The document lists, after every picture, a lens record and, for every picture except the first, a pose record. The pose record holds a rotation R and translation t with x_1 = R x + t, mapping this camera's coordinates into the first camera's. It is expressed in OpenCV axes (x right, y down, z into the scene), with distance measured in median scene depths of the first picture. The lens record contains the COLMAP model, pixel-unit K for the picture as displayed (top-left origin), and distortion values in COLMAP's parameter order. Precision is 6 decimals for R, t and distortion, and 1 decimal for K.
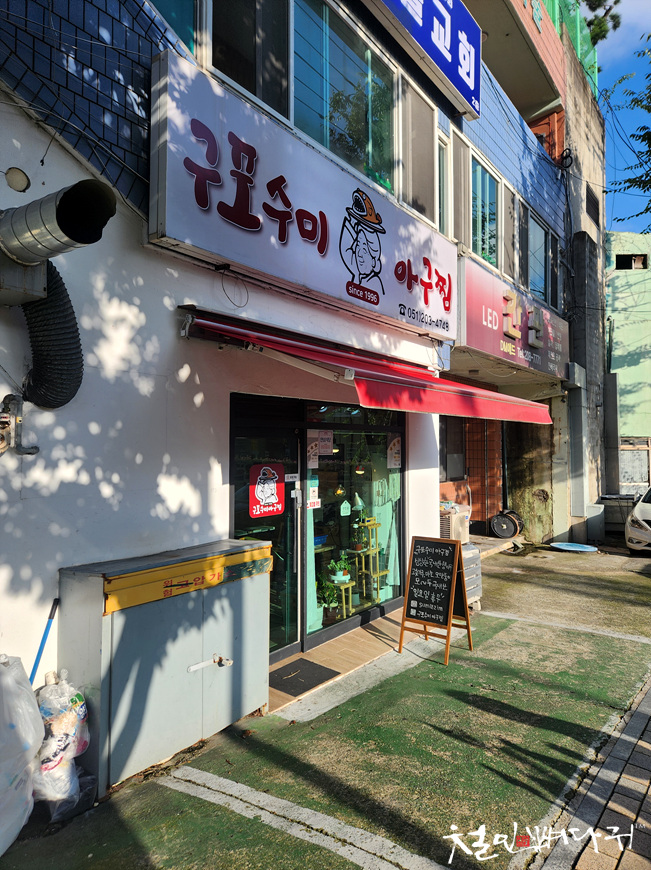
lens RADIAL K [[572.9, 0, 325.5], [0, 572.9, 435.0], [0, 0, 1]] dist [0.051362, -0.043661]
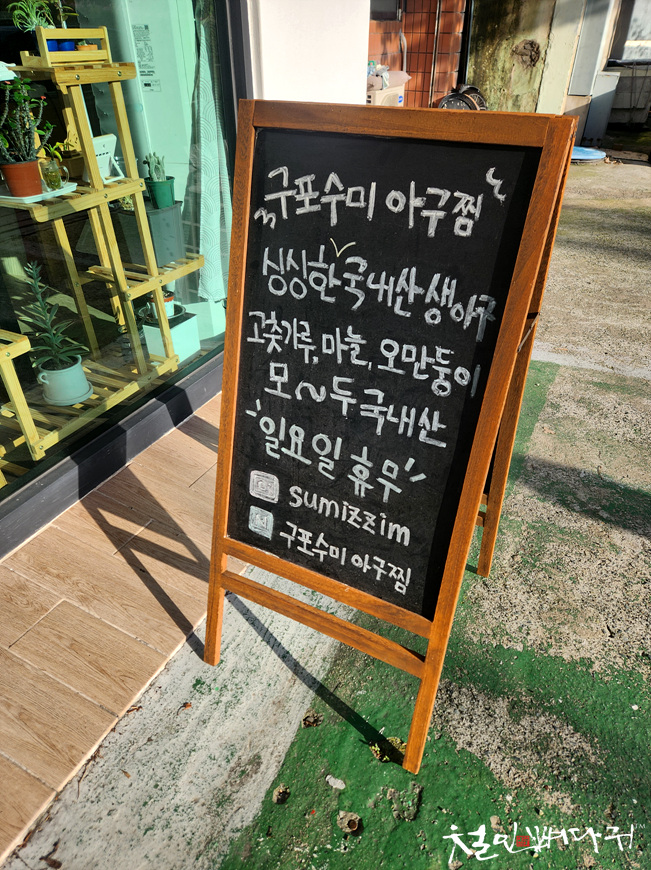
lens RADIAL K [[572.9, 0, 325.5], [0, 572.9, 435.0], [0, 0, 1]] dist [0.051362, -0.043661]
pose [[0.985124, -0.095232, 0.143046, 0.127947], [-0.008127, 0.805656, 0.592328, 0.139521], [-0.171654, -0.584679, 0.792897, 0.734739]]
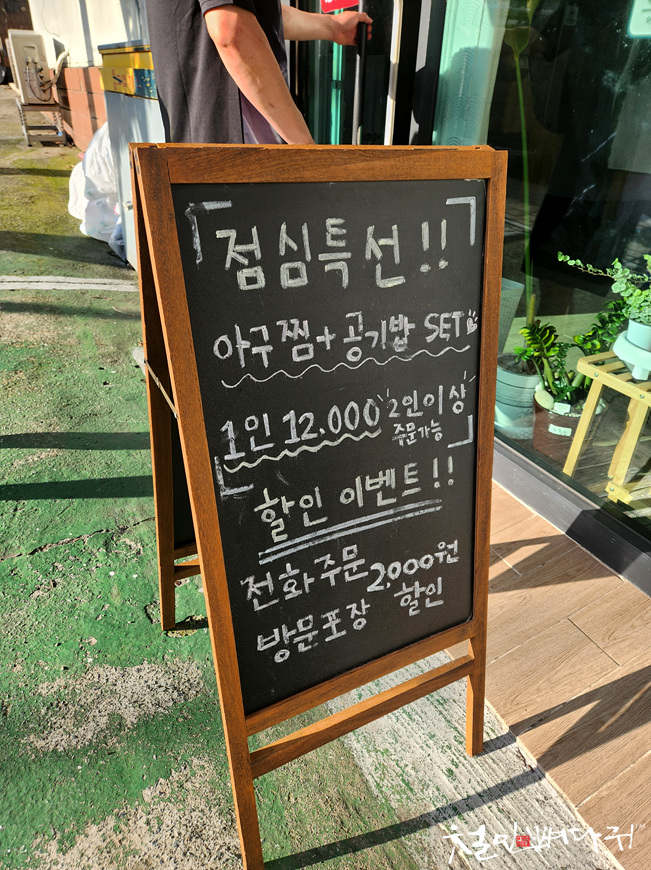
lens RADIAL K [[572.9, 0, 325.5], [0, 572.9, 435.0], [0, 0, 1]] dist [0.051362, -0.043661]
pose [[-0.423920, 0.437247, -0.793162, 0.278444], [-0.012030, 0.872950, 0.487661, 0.152202], [0.905620, 0.216271, -0.364801, 0.920195]]
